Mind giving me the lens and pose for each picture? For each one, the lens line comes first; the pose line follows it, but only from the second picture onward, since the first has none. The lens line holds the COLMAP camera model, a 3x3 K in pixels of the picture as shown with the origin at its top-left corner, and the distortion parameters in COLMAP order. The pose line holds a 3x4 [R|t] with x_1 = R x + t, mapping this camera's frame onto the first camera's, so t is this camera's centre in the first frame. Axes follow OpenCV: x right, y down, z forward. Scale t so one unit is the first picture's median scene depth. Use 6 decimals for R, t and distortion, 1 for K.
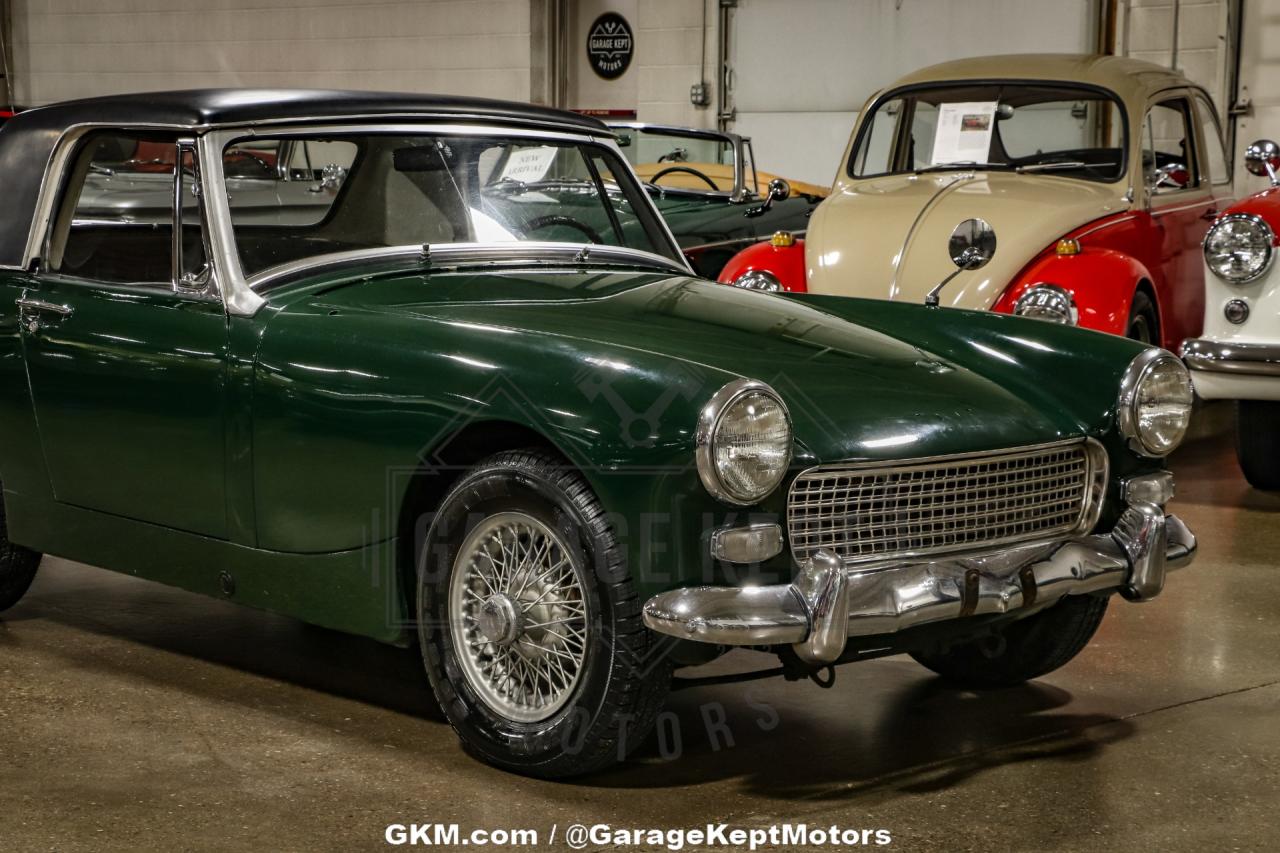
lens RADIAL K [[2751.1, 0, 619.0], [0, 2751.1, 424.6], [0, 0, 1]] dist [0.358563, 0.000000]
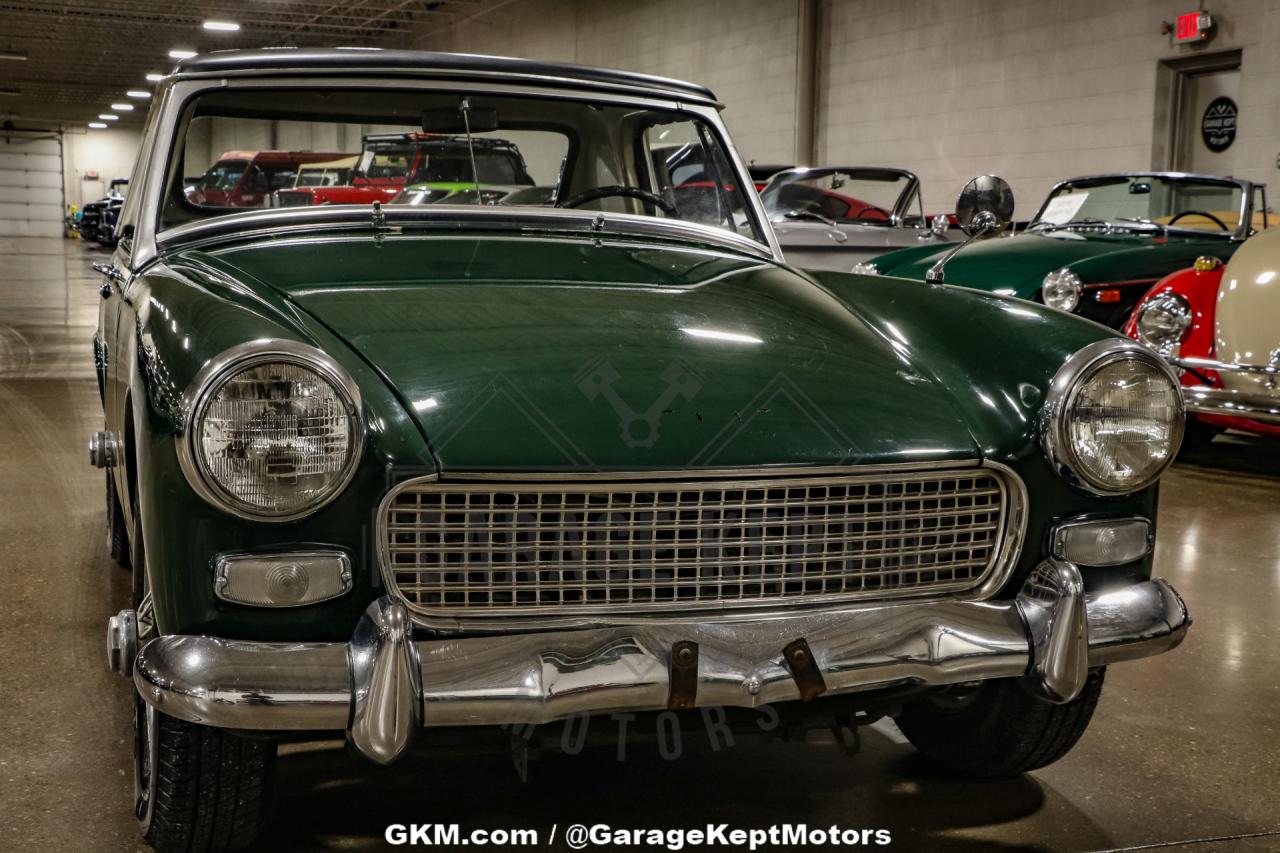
lens RADIAL K [[1754.8, 0, 642.2], [0, 1754.8, 427.8], [0, 0, 1]] dist [0.091805, 0.000000]
pose [[0.909777, 0.057770, -0.411058, 0.258256], [-0.057013, 0.998274, 0.014112, -0.004542], [0.411163, 0.010597, 0.911500, 0.537203]]
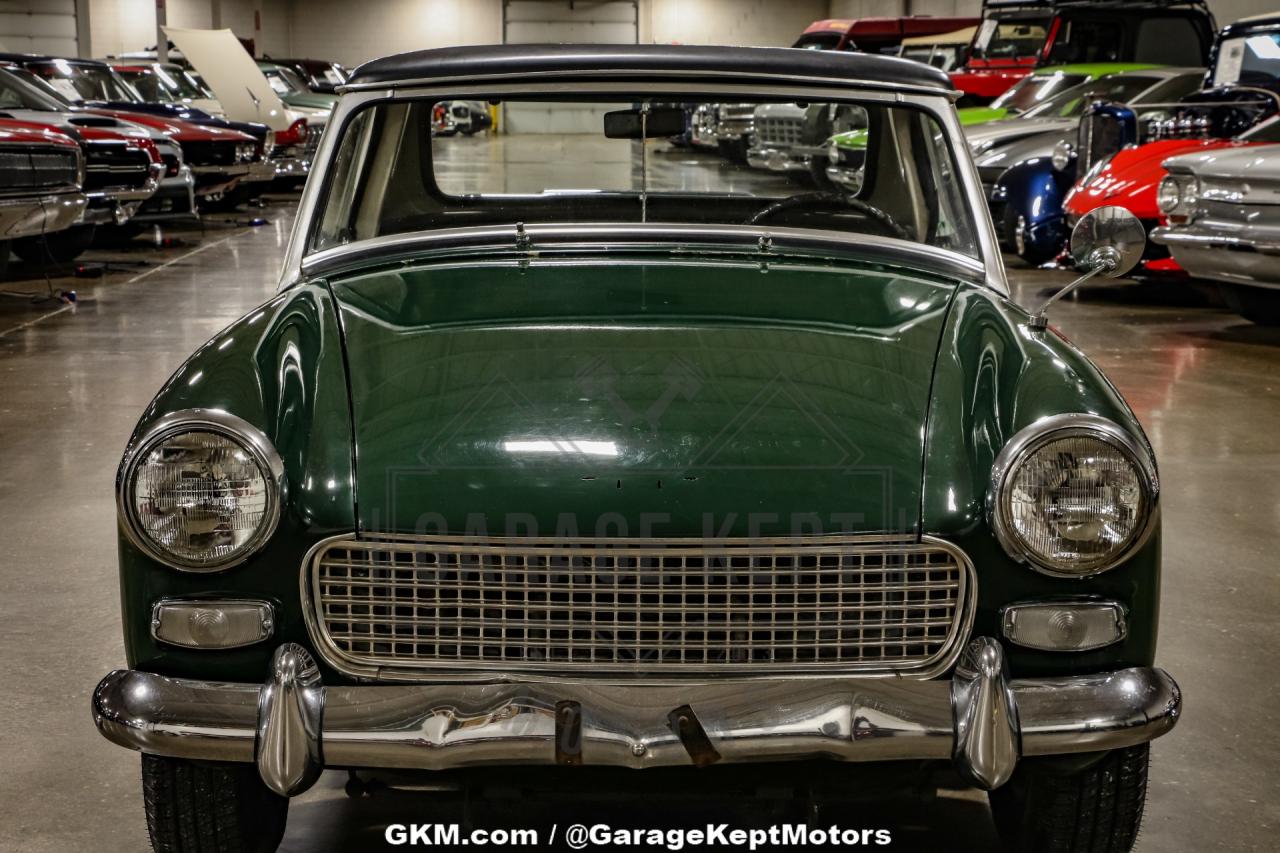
lens RADIAL K [[2490.3, 0, 627.5], [0, 2490.3, 434.0], [0, 0, 1]] dist [0.284335, 0.000000]
pose [[0.735242, 0.085457, -0.672396, 0.498144], [-0.071262, 0.996268, 0.048696, -0.042433], [0.674048, 0.012113, 0.738588, 0.477257]]
